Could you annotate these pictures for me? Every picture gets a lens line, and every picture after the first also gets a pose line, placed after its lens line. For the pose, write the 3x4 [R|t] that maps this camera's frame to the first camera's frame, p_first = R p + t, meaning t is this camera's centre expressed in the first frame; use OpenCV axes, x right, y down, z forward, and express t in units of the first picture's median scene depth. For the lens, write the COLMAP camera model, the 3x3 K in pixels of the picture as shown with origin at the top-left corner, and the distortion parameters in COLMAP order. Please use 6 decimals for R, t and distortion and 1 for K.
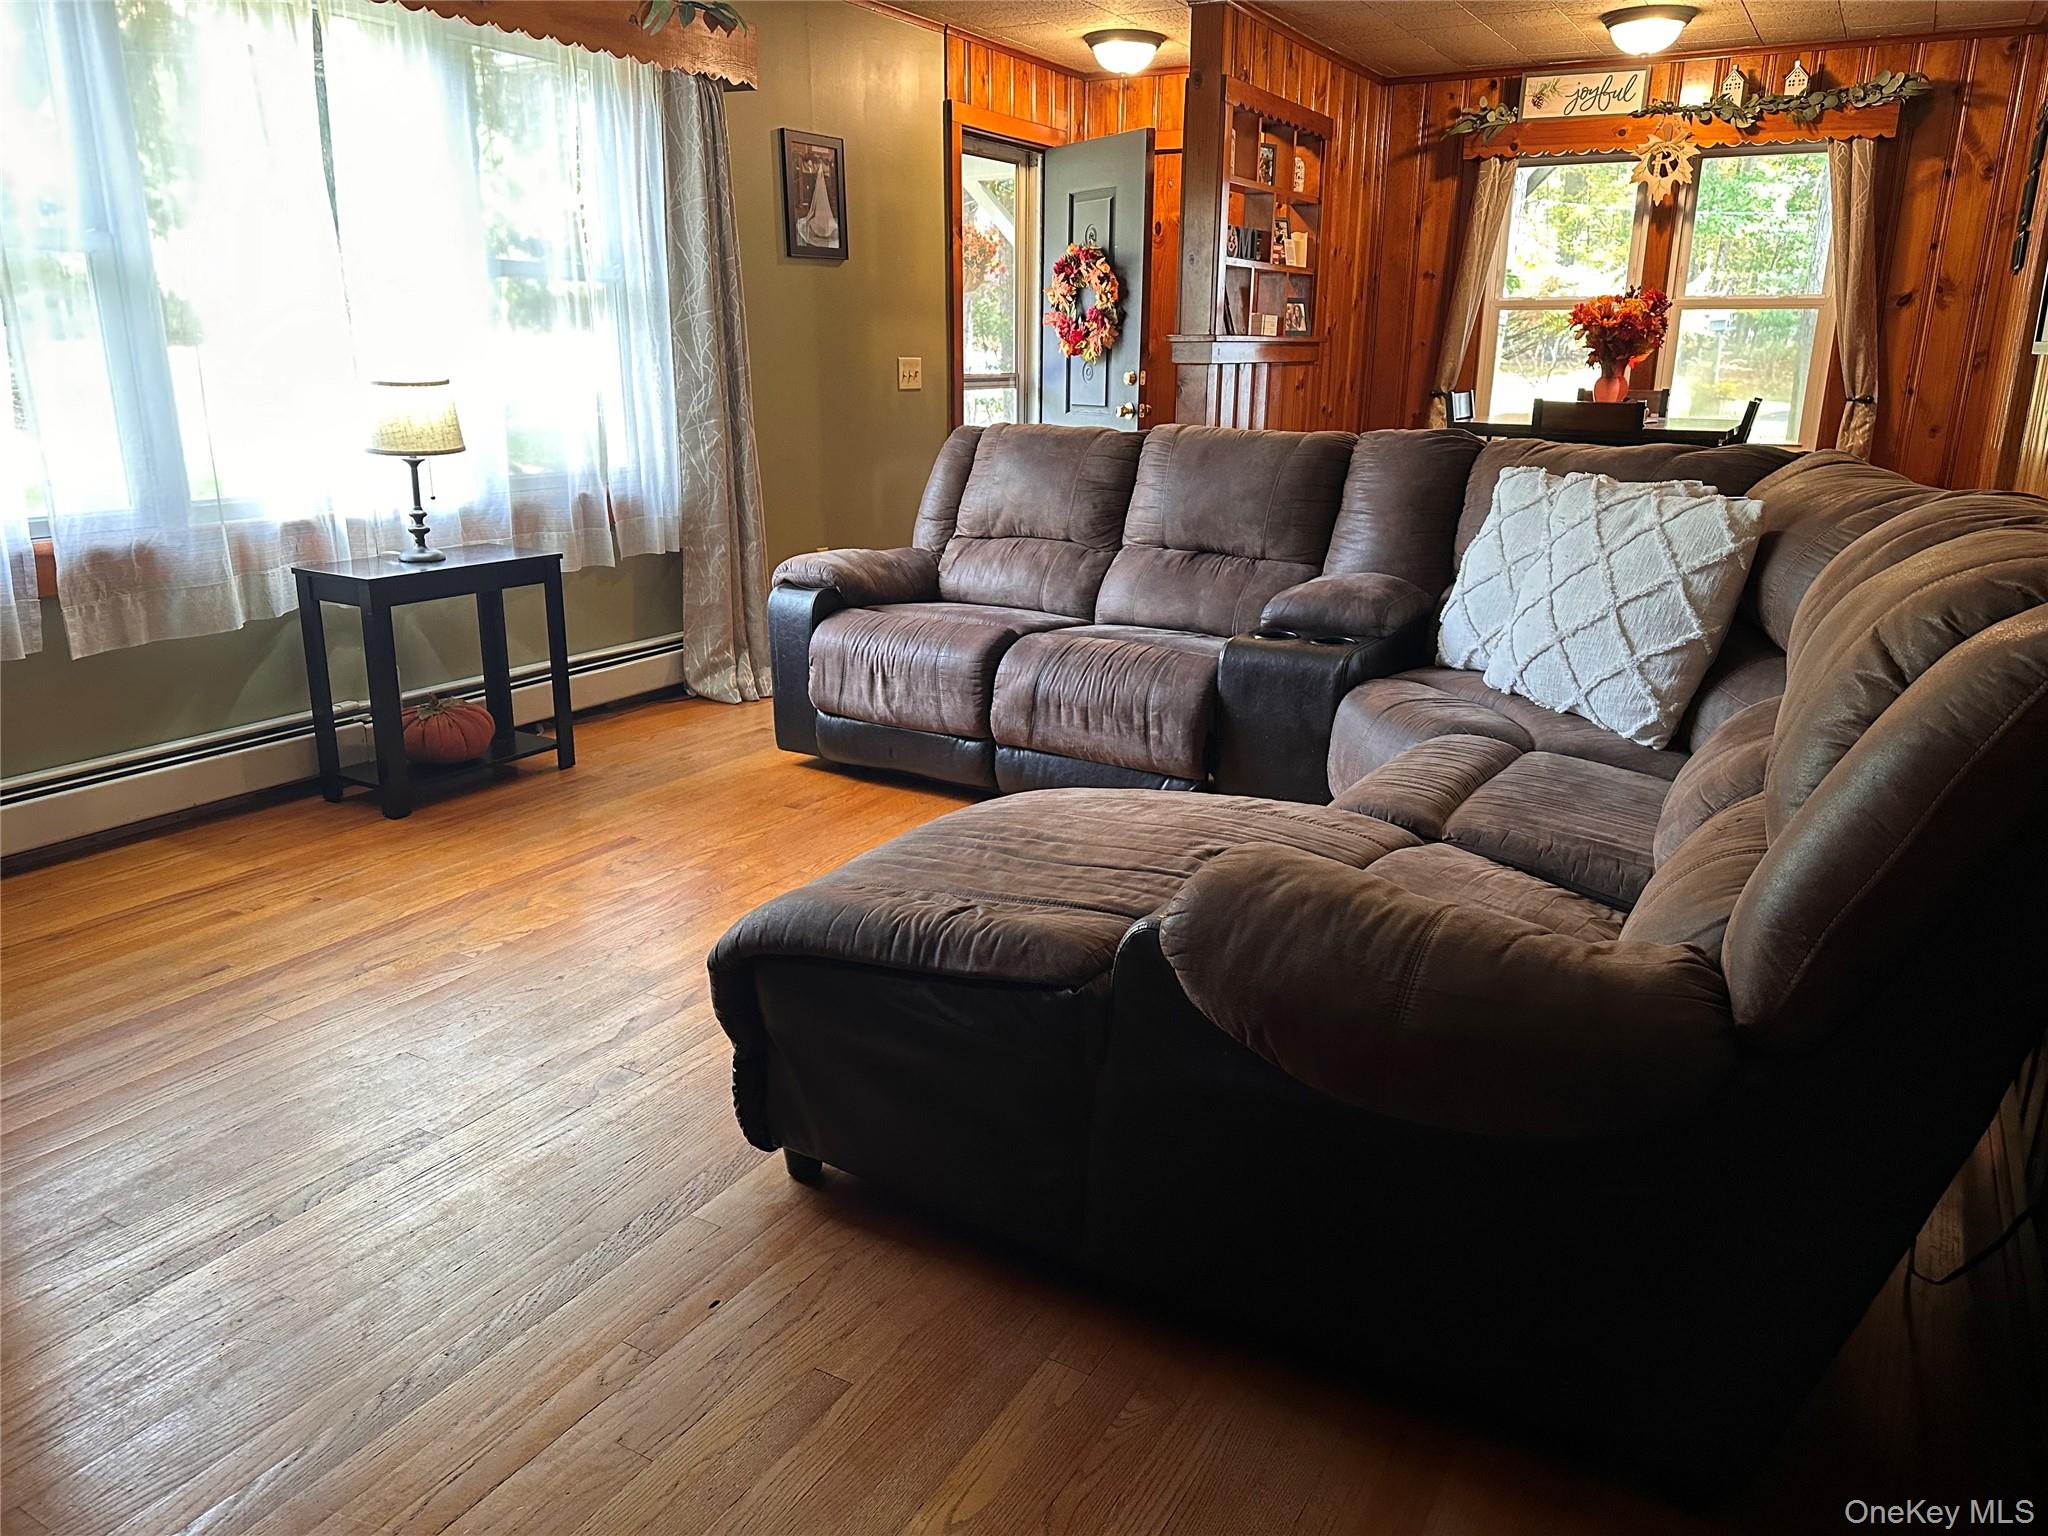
lens RADIAL K [[1435.2, 0, 1013.5], [0, 1435.2, 773.5], [0, 0, 1]] dist [0.025018, -0.046689]
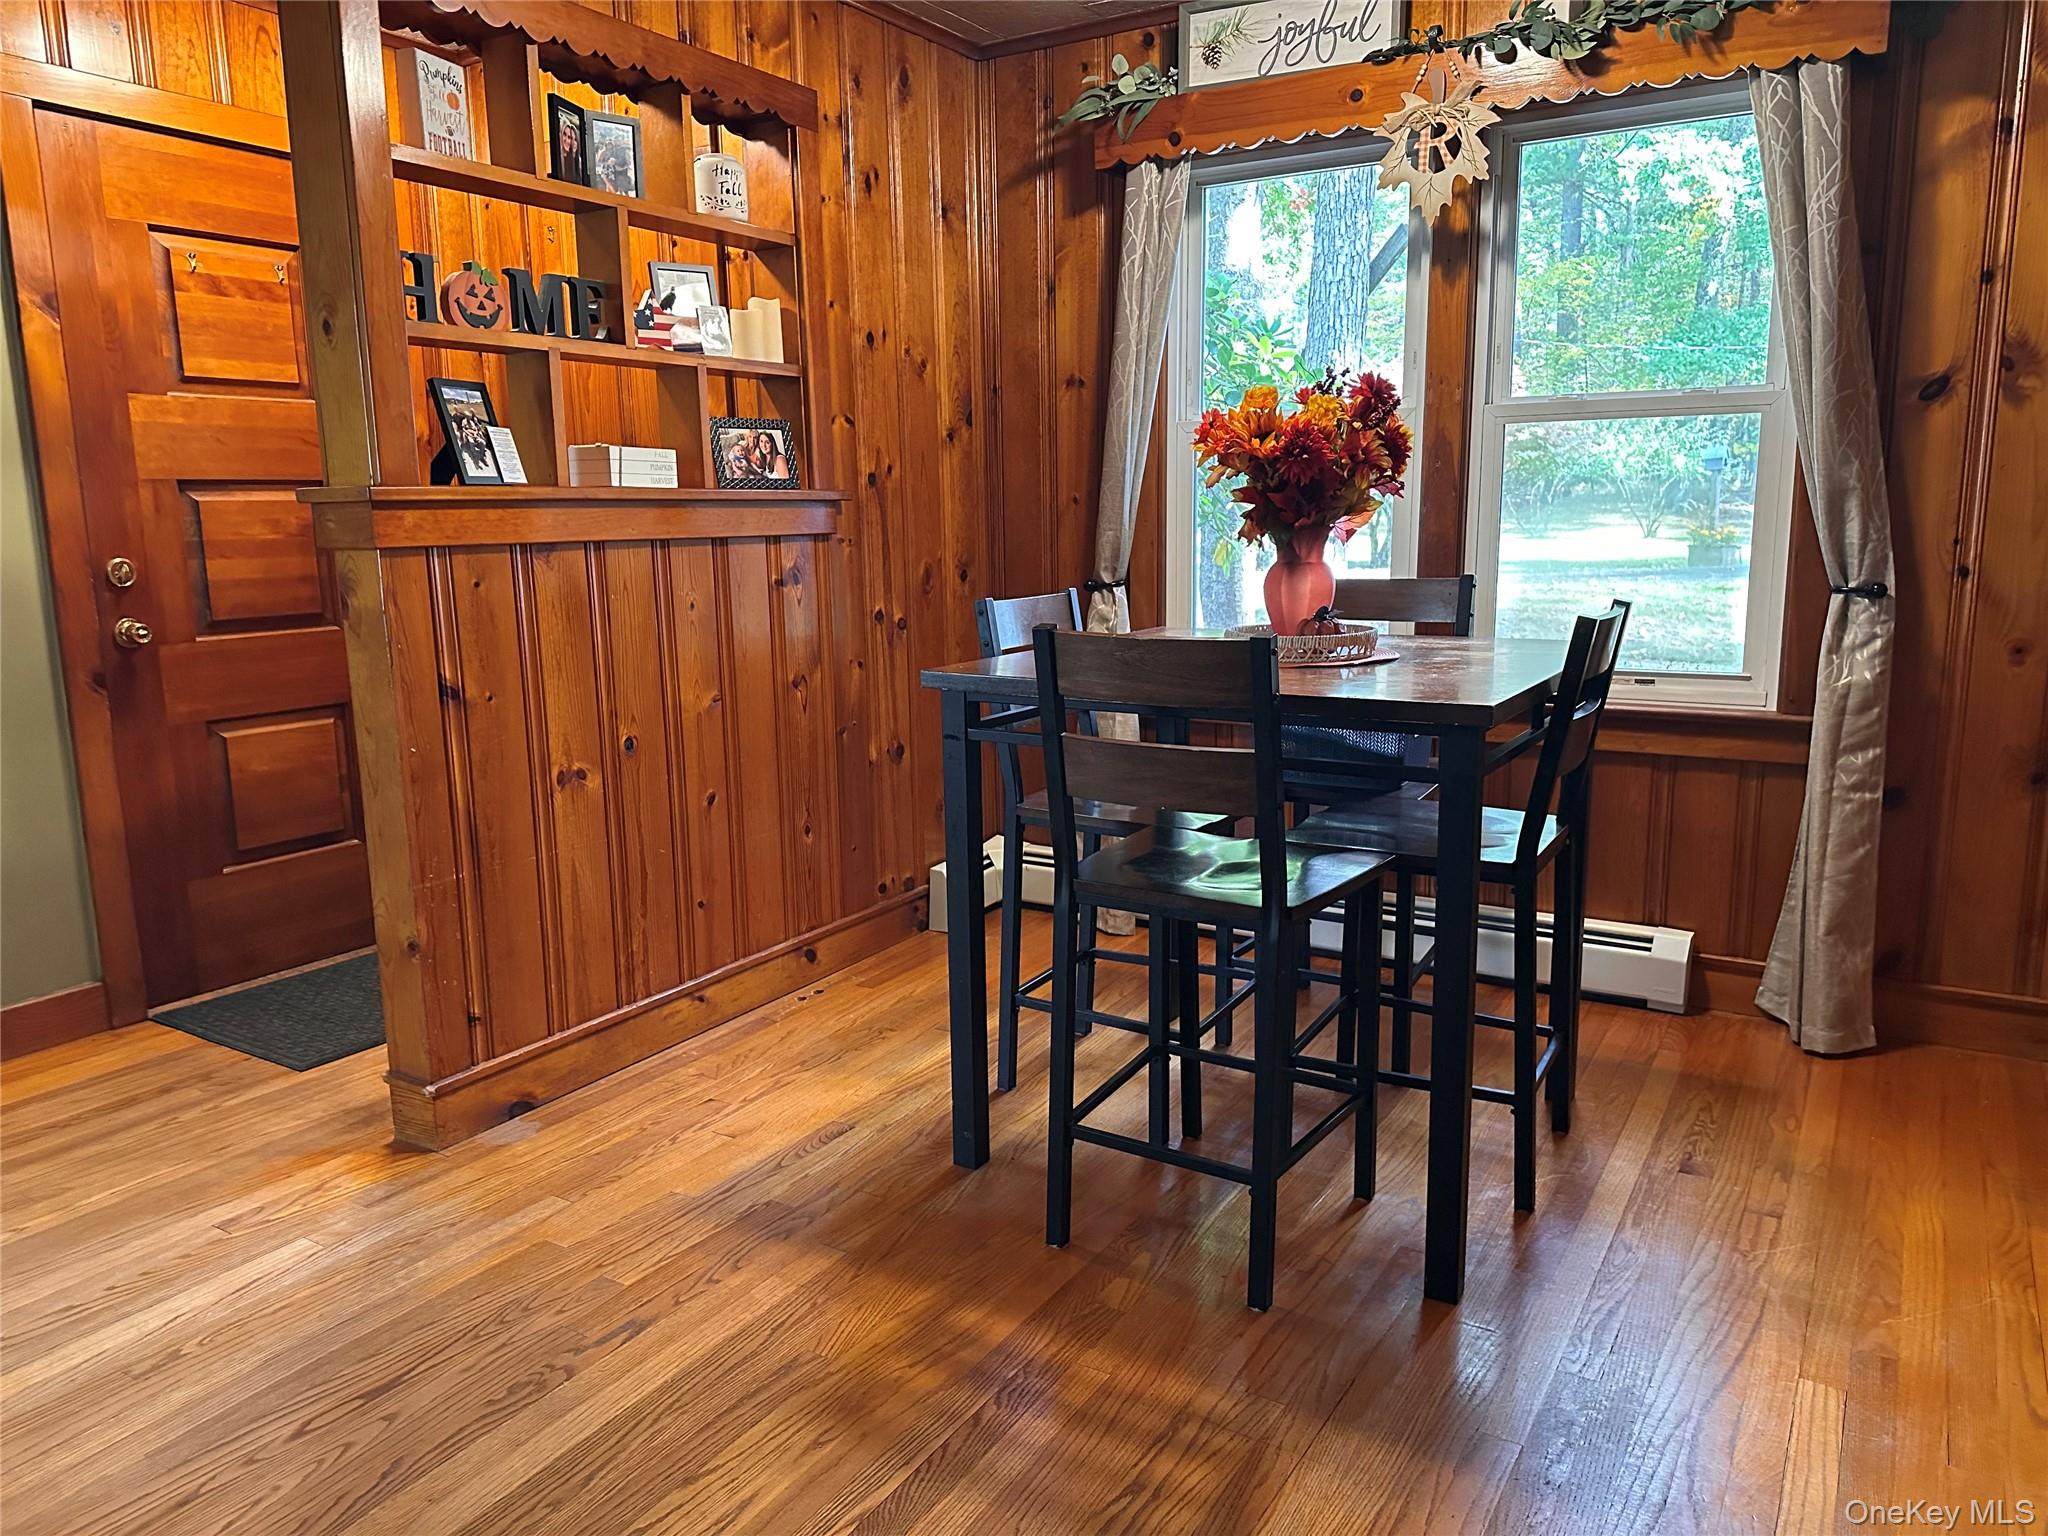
lens RADIAL K [[1435.2, 0, 1035.3], [0, 1435.2, 761.6], [0, 0, 1]] dist [0.025018, -0.046689]
pose [[0.999685, -0.019583, -0.015688, 0.313904], [0.017731, 0.993712, -0.110556, -0.152225], [0.017754, 0.110244, 0.993746, 0.513238]]
